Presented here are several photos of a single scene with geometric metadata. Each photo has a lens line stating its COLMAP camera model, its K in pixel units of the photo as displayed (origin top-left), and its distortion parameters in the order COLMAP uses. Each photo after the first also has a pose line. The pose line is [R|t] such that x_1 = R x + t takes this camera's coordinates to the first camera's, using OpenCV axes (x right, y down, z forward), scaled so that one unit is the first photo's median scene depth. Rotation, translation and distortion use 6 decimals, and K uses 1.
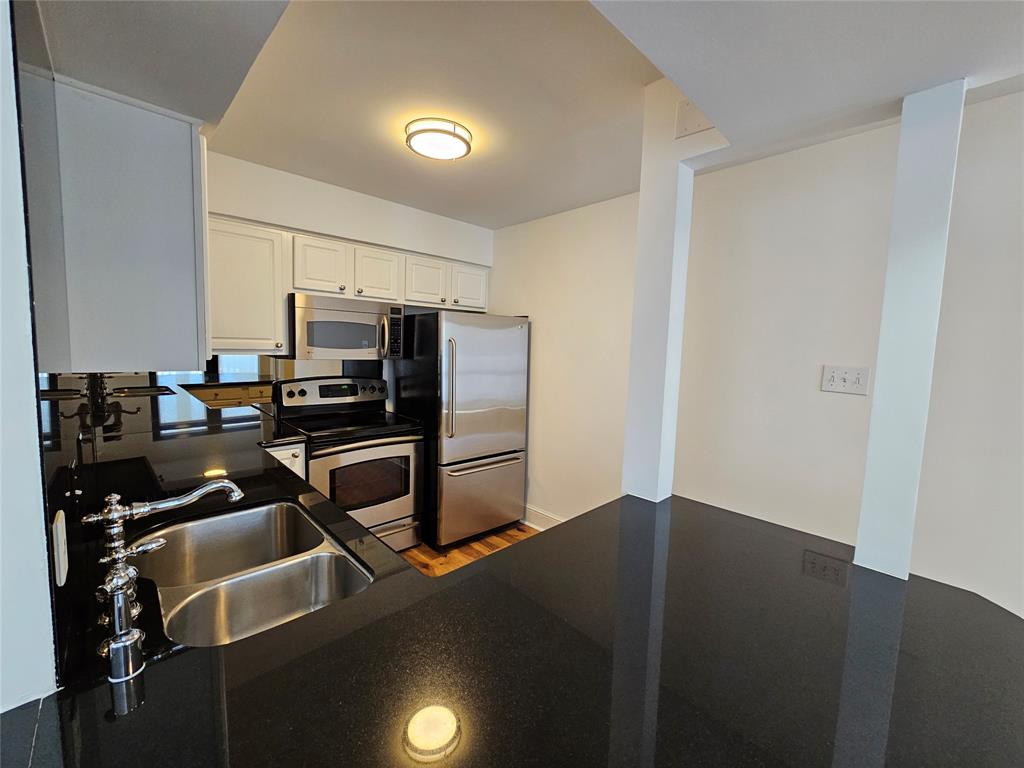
lens RADIAL K [[418.3, 0, 518.3], [0, 418.3, 381.8], [0, 0, 1]] dist [-0.000148, 0.000532]
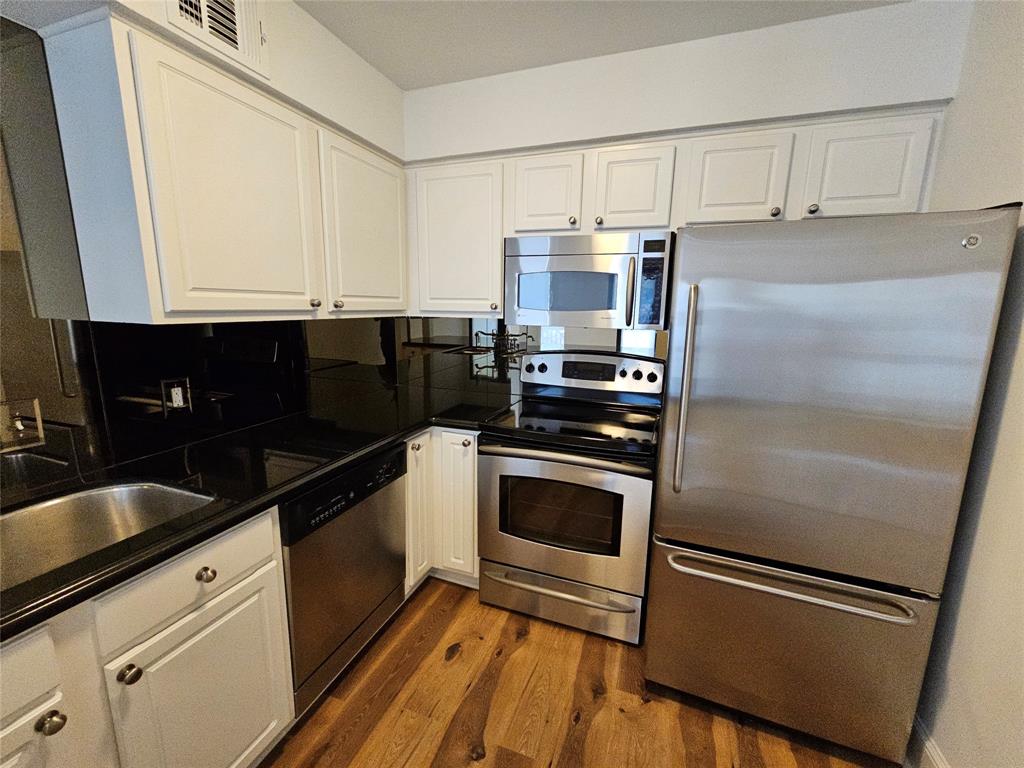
lens RADIAL K [[418.3, 0, 518.3], [0, 418.3, 381.8], [0, 0, 1]] dist [-0.000148, 0.000532]
pose [[0.440619, 0.135994, -0.887334, 0.172246], [-0.085578, 0.990320, 0.109283, -0.030844], [0.893606, 0.027784, 0.447991, 0.601754]]
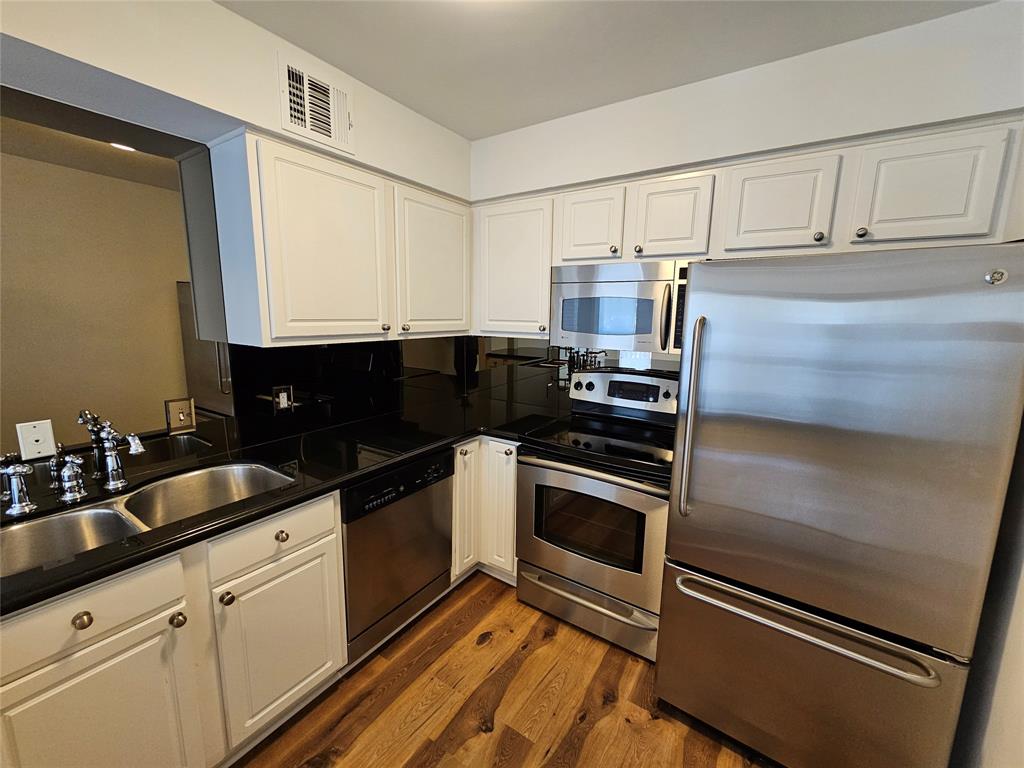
lens RADIAL K [[418.3, 0, 518.3], [0, 418.3, 381.8], [0, 0, 1]] dist [-0.000148, 0.000532]
pose [[0.218761, 0.130398, -0.967026, 0.259147], [-0.099413, 0.988852, 0.110852, -0.060678], [0.970701, 0.071885, 0.229285, 0.667490]]
